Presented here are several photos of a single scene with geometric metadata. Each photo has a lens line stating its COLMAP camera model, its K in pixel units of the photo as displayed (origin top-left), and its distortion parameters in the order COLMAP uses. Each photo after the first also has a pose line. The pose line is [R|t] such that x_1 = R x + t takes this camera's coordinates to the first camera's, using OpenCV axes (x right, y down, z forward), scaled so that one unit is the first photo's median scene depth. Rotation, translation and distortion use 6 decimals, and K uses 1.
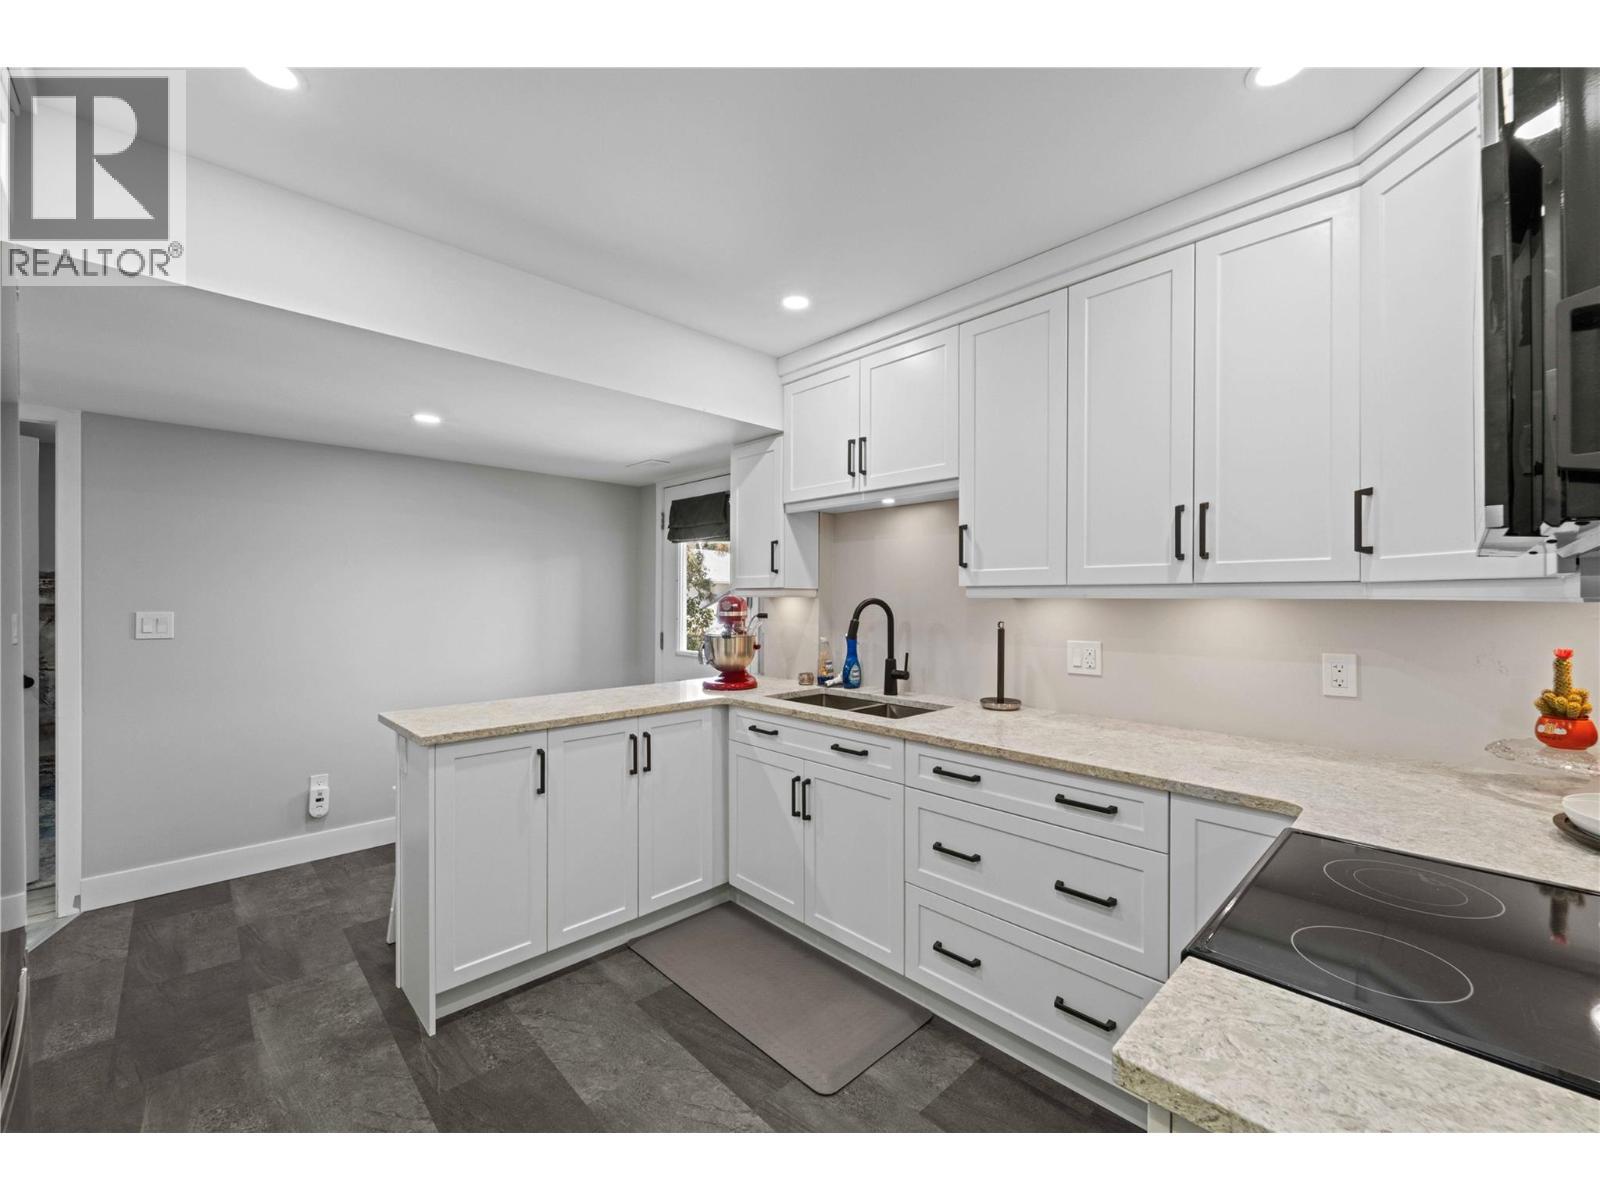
lens RADIAL K [[654.5, 0, 802.3], [0, 654.5, 600.8], [0, 0, 1]] dist [0.002930, -0.001277]
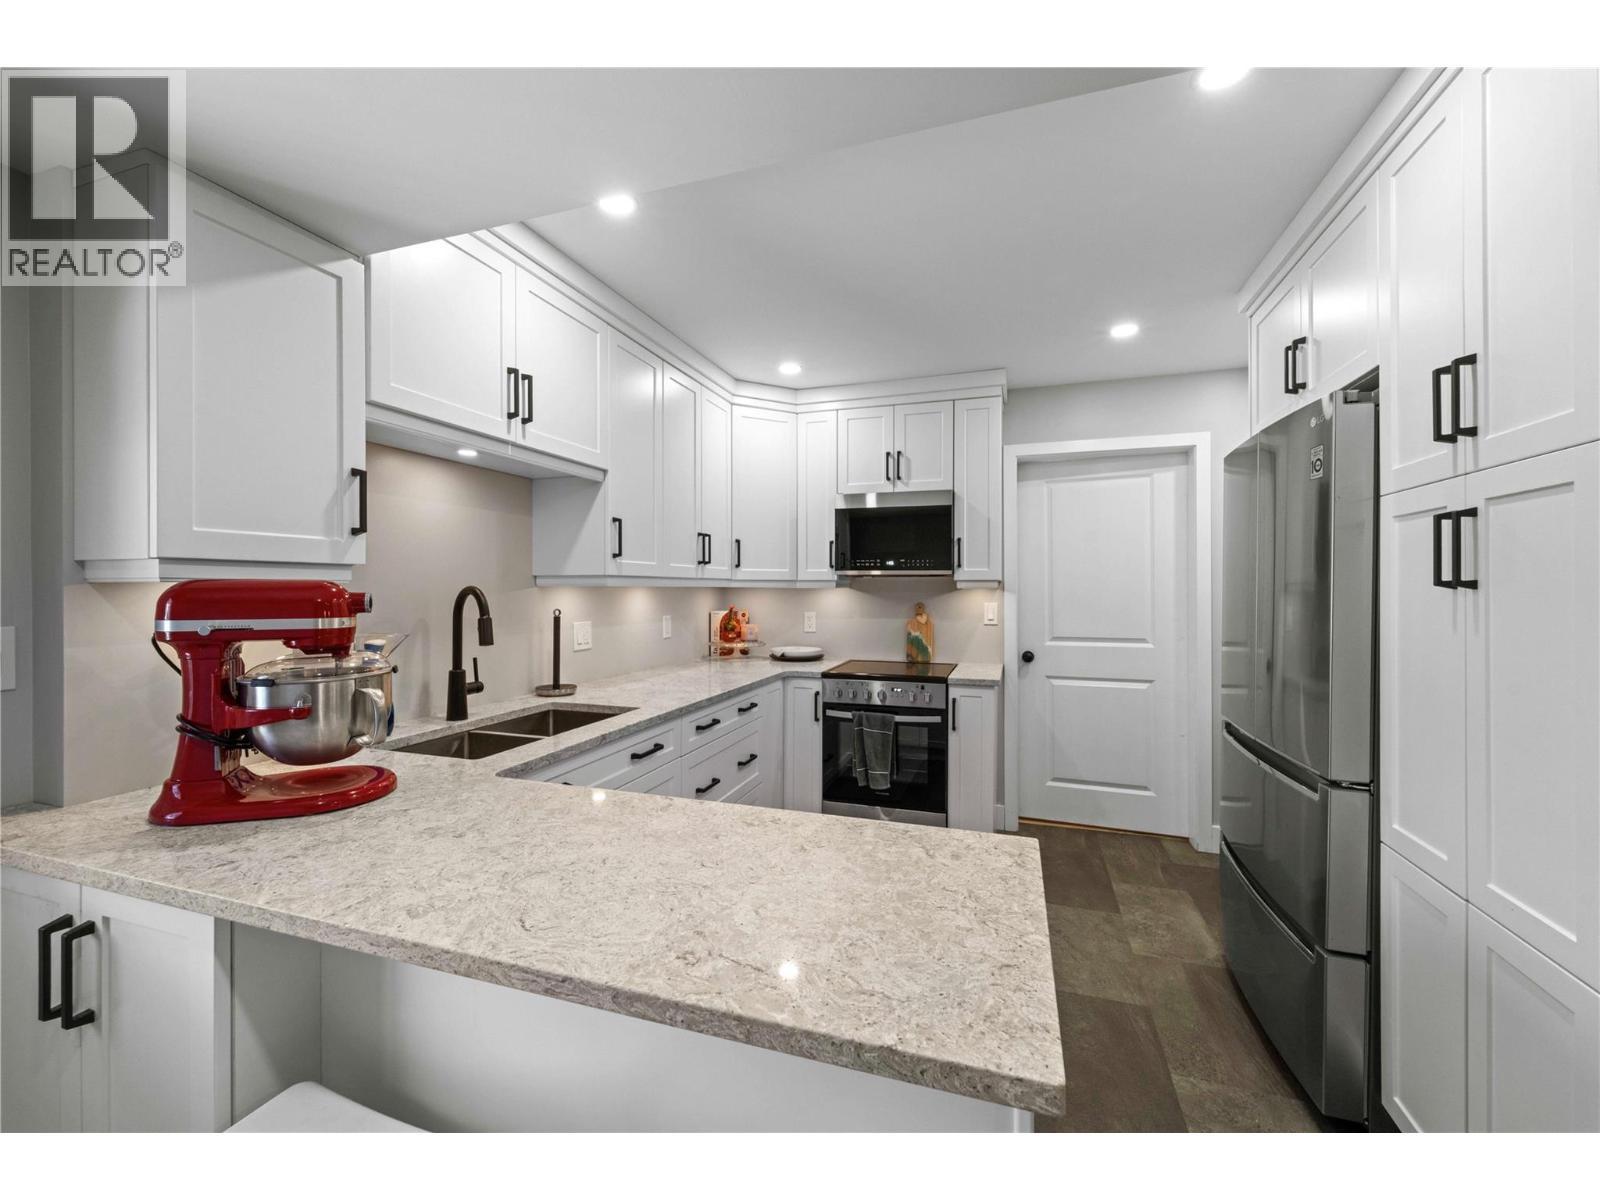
lens RADIAL K [[654.5, 0, 800.8], [0, 654.5, 589.2], [0, 0, 1]] dist [0.002930, -0.001277]
pose [[-0.467239, -0.004321, 0.884120, -0.746714], [-0.000172, 0.999988, 0.004797, -0.004172], [-0.884131, 0.002089, -0.467234, 1.098828]]
